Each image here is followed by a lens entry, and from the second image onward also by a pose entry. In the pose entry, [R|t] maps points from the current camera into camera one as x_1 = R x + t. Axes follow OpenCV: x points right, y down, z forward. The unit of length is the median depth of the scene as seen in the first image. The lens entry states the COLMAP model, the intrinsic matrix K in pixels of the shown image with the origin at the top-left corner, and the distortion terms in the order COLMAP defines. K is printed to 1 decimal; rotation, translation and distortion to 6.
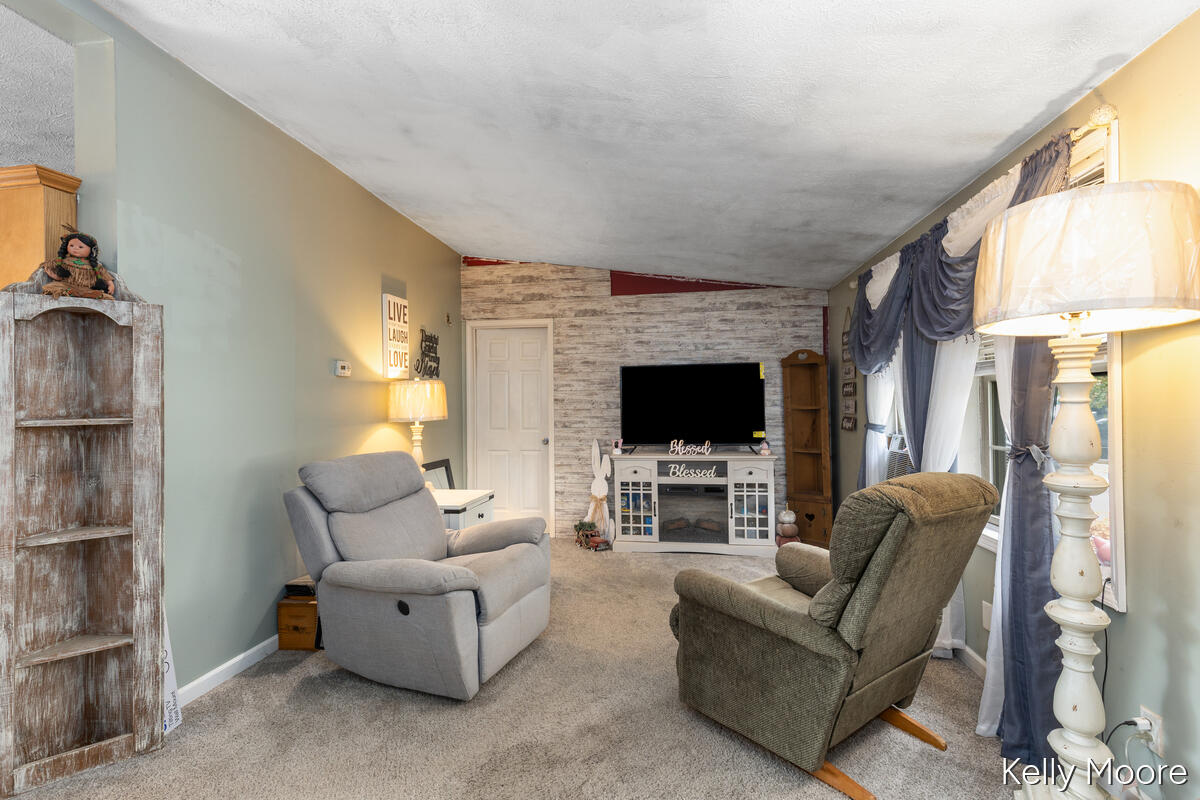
lens RADIAL K [[536.0, 0, 597.3], [0, 536.0, 401.3], [0, 0, 1]] dist [0.010212, -0.000223]
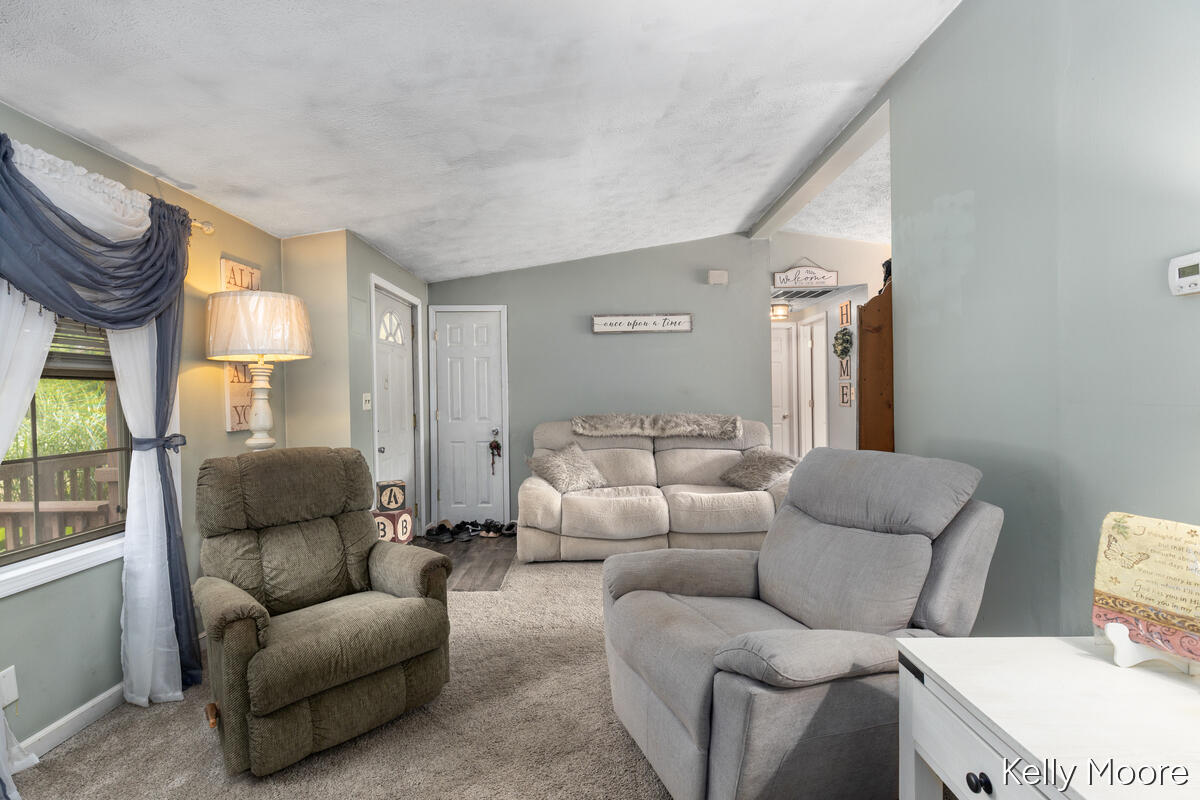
lens RADIAL K [[536.0, 0, 597.3], [0, 536.0, 401.3], [0, 0, 1]] dist [0.010212, -0.000223]
pose [[-0.988920, 0.029837, -0.145423, 0.002599], [0.029504, 0.999555, 0.004441, 0.011104], [0.145491, 0.000101, -0.989360, 0.972992]]
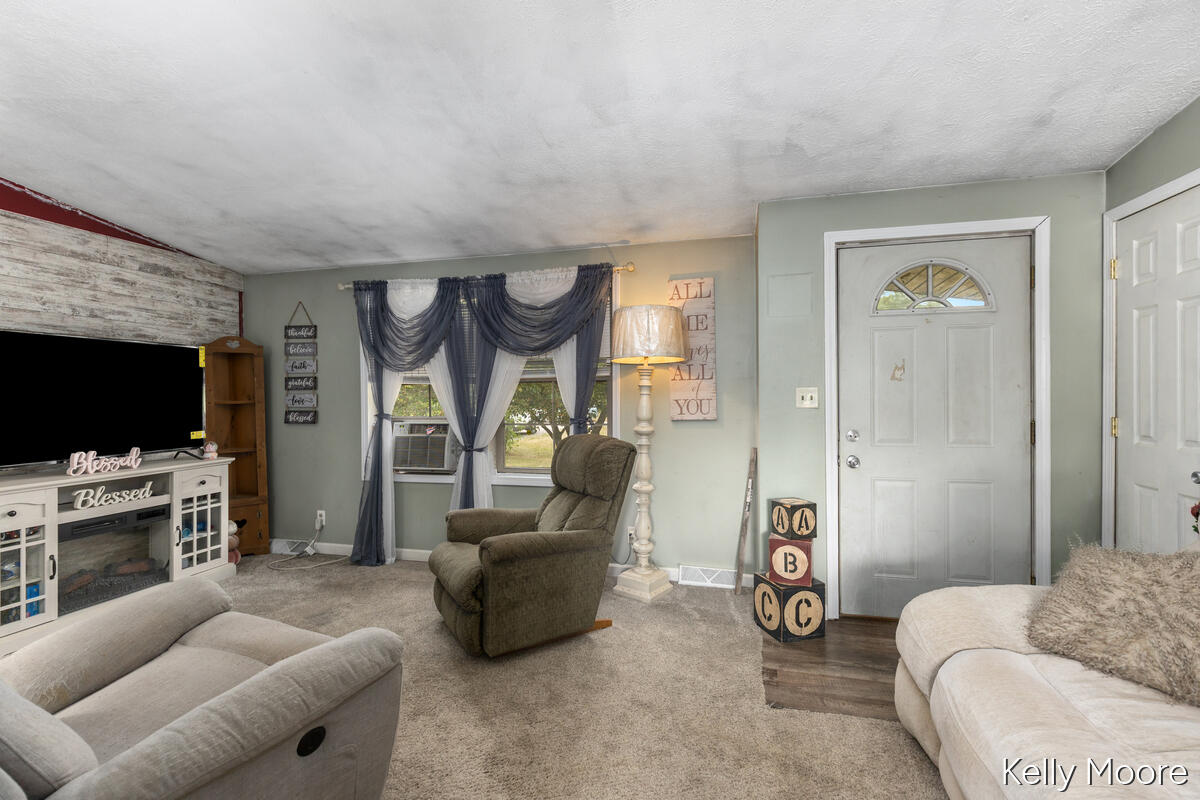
lens RADIAL K [[536.0, 0, 597.3], [0, 536.0, 401.3], [0, 0, 1]] dist [0.010212, -0.000223]
pose [[0.104090, 0.000591, 0.994568, -0.444351], [-0.001809, 0.999998, -0.000405, 0.010101], [-0.994566, -0.001757, 0.104091, 0.313377]]
